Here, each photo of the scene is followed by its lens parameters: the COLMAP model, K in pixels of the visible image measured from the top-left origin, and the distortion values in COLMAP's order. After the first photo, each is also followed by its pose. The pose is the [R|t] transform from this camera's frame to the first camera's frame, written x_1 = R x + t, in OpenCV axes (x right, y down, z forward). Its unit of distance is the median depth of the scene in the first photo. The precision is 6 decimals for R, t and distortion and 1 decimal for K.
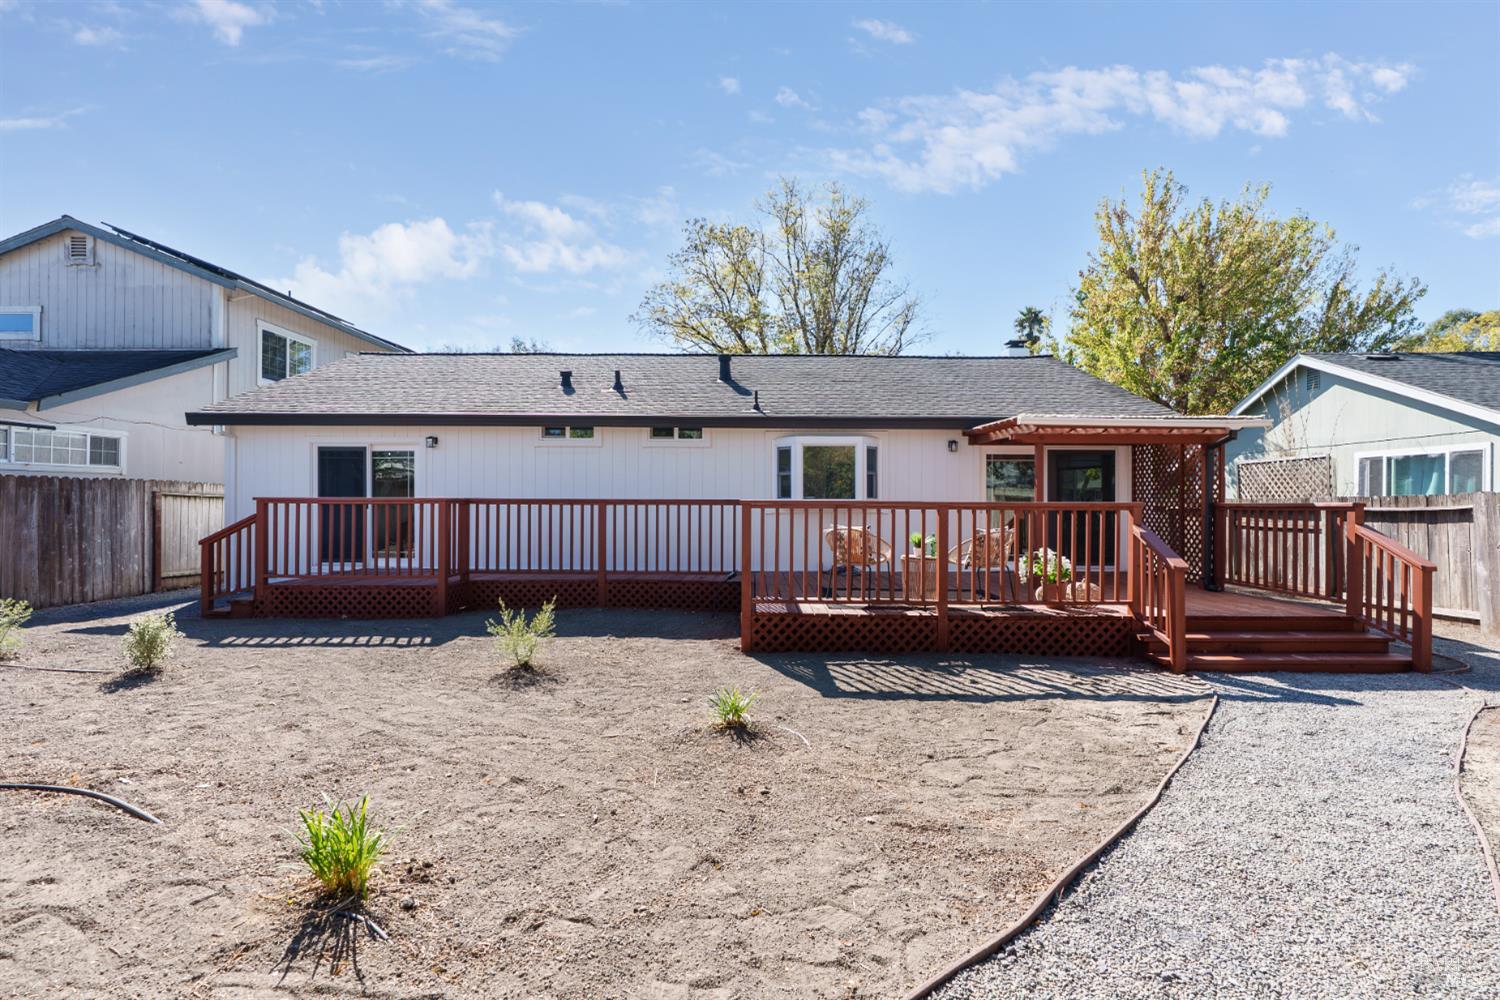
lens RADIAL K [[677.8, 0, 748.8], [0, 677.8, 503.6], [0, 0, 1]] dist [-0.003706, 0.002350]
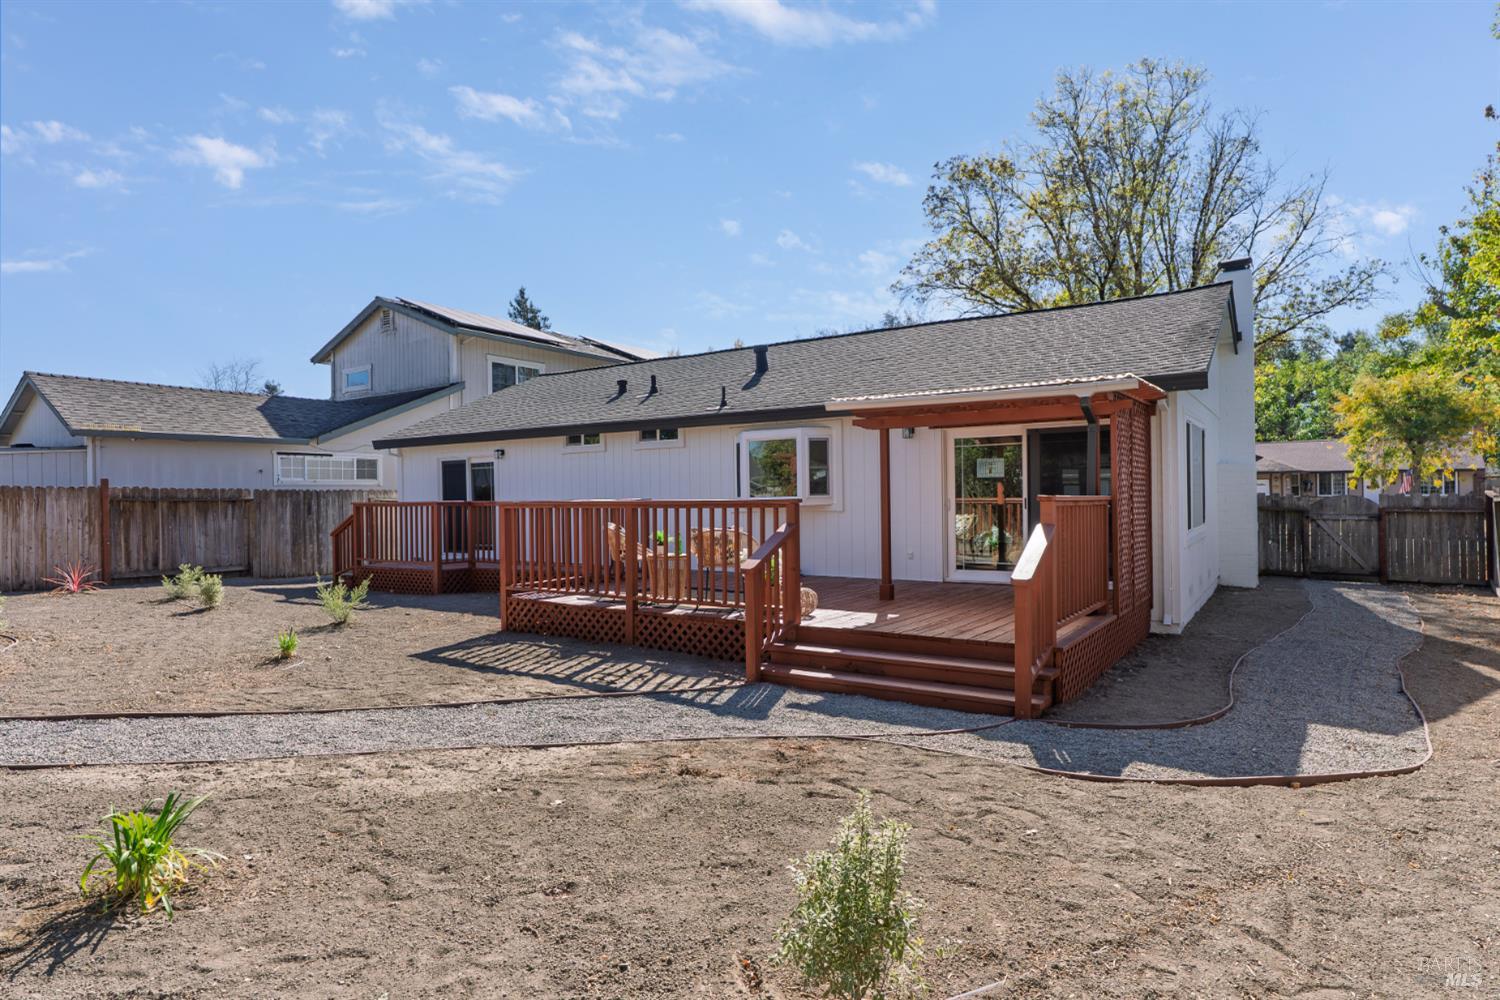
lens RADIAL K [[847.1, 0, 751.6], [0, 847.1, 497.2], [0, 0, 1]] dist [-0.004839, 0.002463]
pose [[0.823901, -0.014259, -0.566554, 0.743070], [0.011589, 0.999898, -0.008312, 0.003218], [0.566615, 0.000283, 0.823983, 0.021436]]
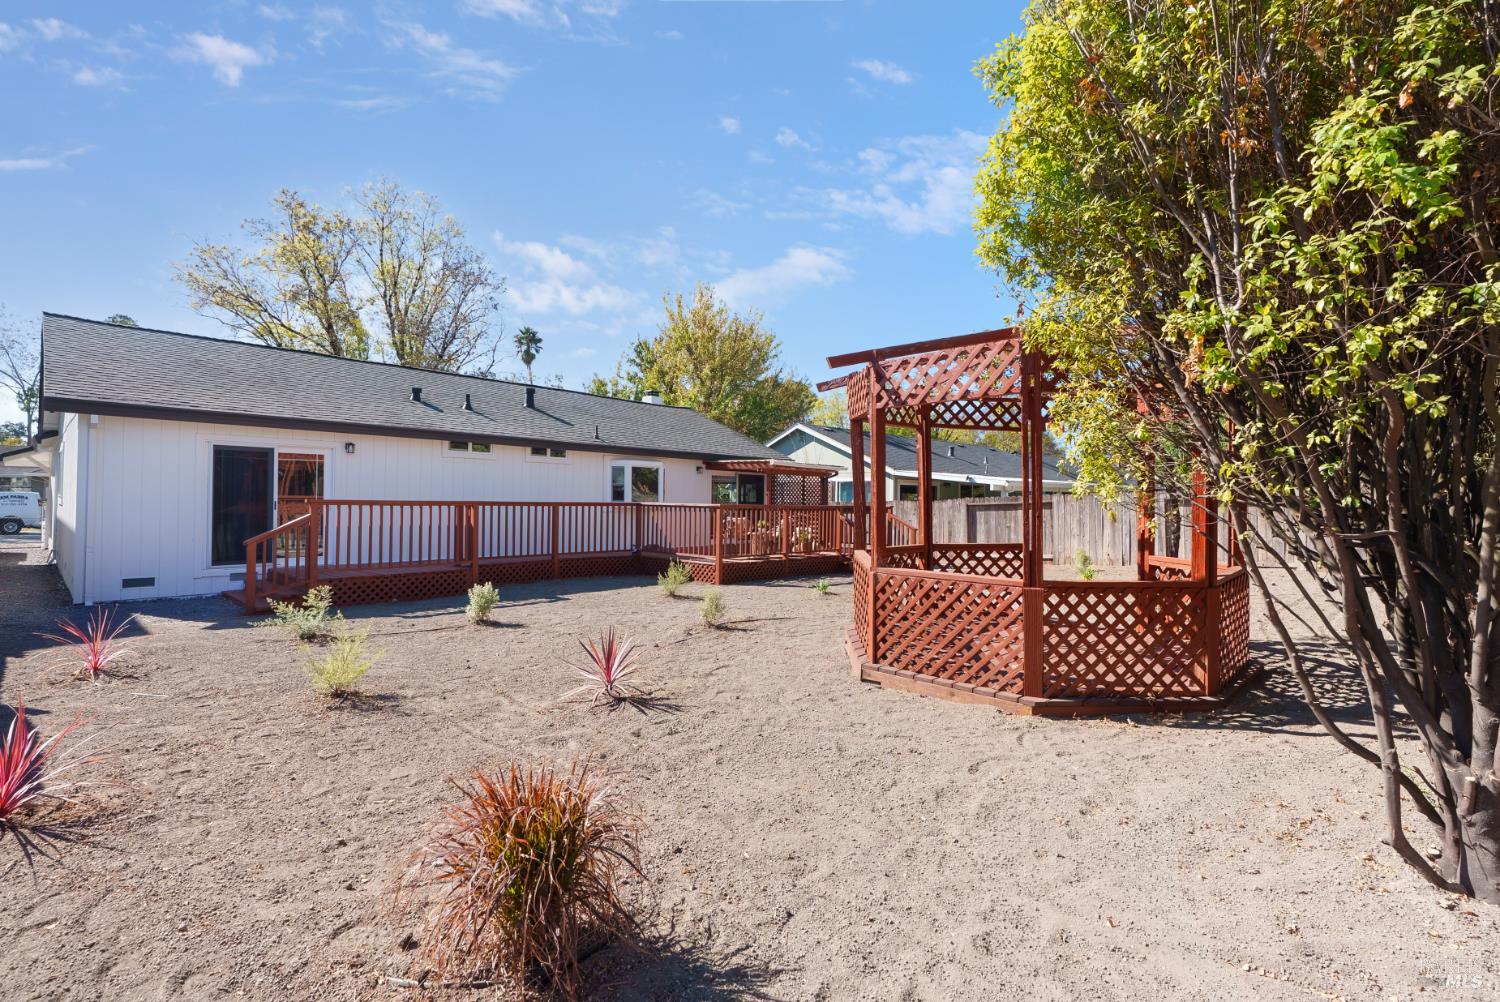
lens RADIAL K [[677.8, 0, 756.6], [0, 677.8, 502.4], [0, 0, 1]] dist [-0.003706, 0.002350]
pose [[0.686056, 0.004767, 0.727533, -0.807125], [-0.004270, 0.999988, -0.002525, -0.003153], [-0.727537, -0.001374, 0.686068, -0.225576]]
